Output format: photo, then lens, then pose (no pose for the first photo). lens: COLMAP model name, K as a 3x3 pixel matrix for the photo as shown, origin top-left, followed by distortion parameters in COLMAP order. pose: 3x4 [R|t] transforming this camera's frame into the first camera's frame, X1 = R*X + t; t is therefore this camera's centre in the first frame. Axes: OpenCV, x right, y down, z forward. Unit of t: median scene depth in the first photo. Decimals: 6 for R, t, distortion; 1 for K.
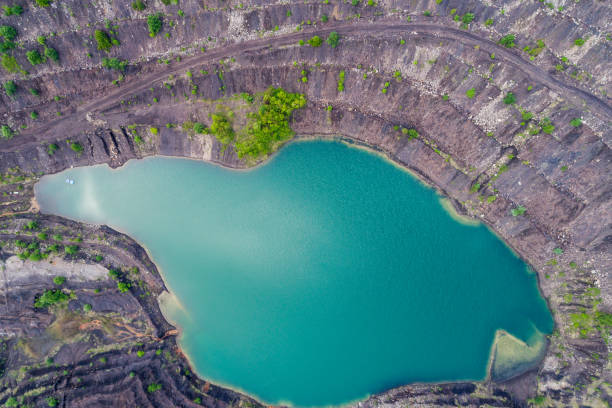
lens RADIAL K [[410.2, 0, 305.4], [0, 410.2, 203.7], [0, 0, 1]] dist [-0.004017, 0.005336]
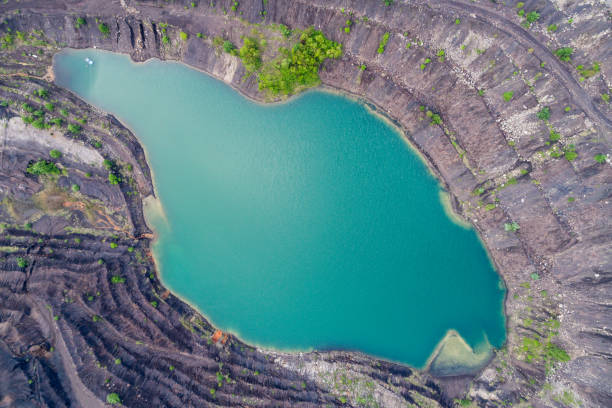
lens RADIAL K [[410.2, 0, 305.4], [0, 410.2, 203.7], [0, 0, 1]] dist [-0.004017, 0.005336]
pose [[0.953081, 0.302676, -0.004973, 0.032613], [-0.300110, 0.946898, 0.115407, 0.000361], [0.039640, -0.108500, 0.993306, 0.001001]]
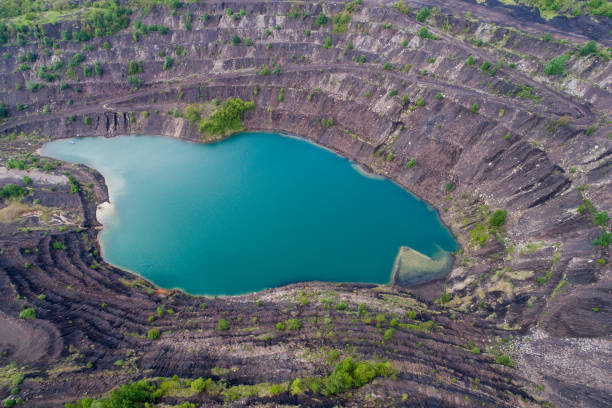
lens RADIAL K [[410.2, 0, 305.4], [0, 410.2, 203.7], [0, 0, 1]] dist [-0.004017, 0.005336]
pose [[0.995087, 0.048006, -0.086584, 0.321010], [-0.092521, 0.762162, -0.640740, 0.925403], [0.035231, 0.645603, 0.762860, 0.146743]]
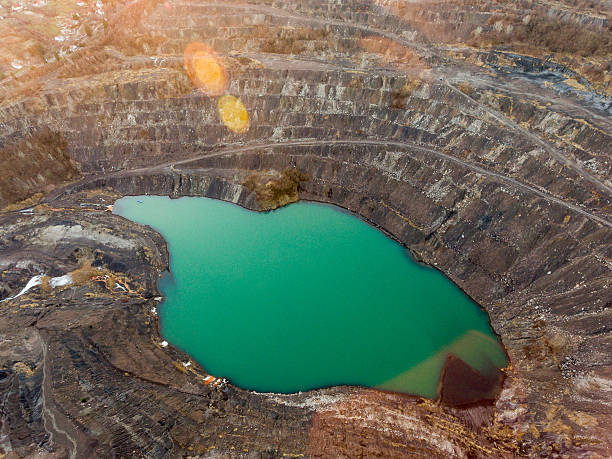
lens RADIAL K [[358.0, 0, 305.4], [0, 358.0, 232.9], [0, 0, 1]] dist [-0.000311, -0.004082]
pose [[0.975581, 0.138986, -0.170073, 0.237312], [-0.213573, 0.781028, -0.586841, 0.684655], [0.051269, 0.608834, 0.791639, 0.102361]]
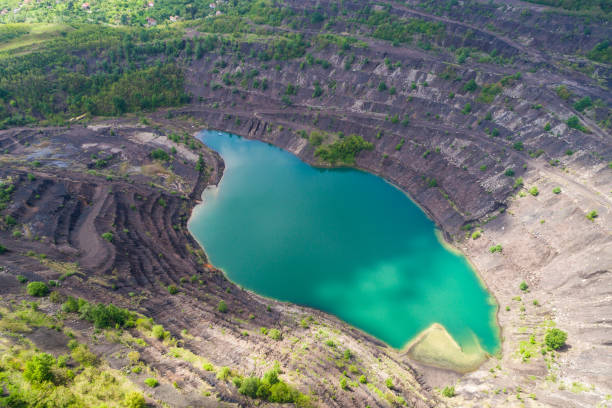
lens RADIAL K [[410.2, 0, 305.4], [0, 410.2, 203.7], [0, 0, 1]] dist [-0.004017, 0.005336]
pose [[0.814426, 0.350604, -0.462372, 0.576966], [-0.577046, 0.573199, -0.581773, 0.897736], [0.061059, 0.740621, 0.669143, 0.144394]]
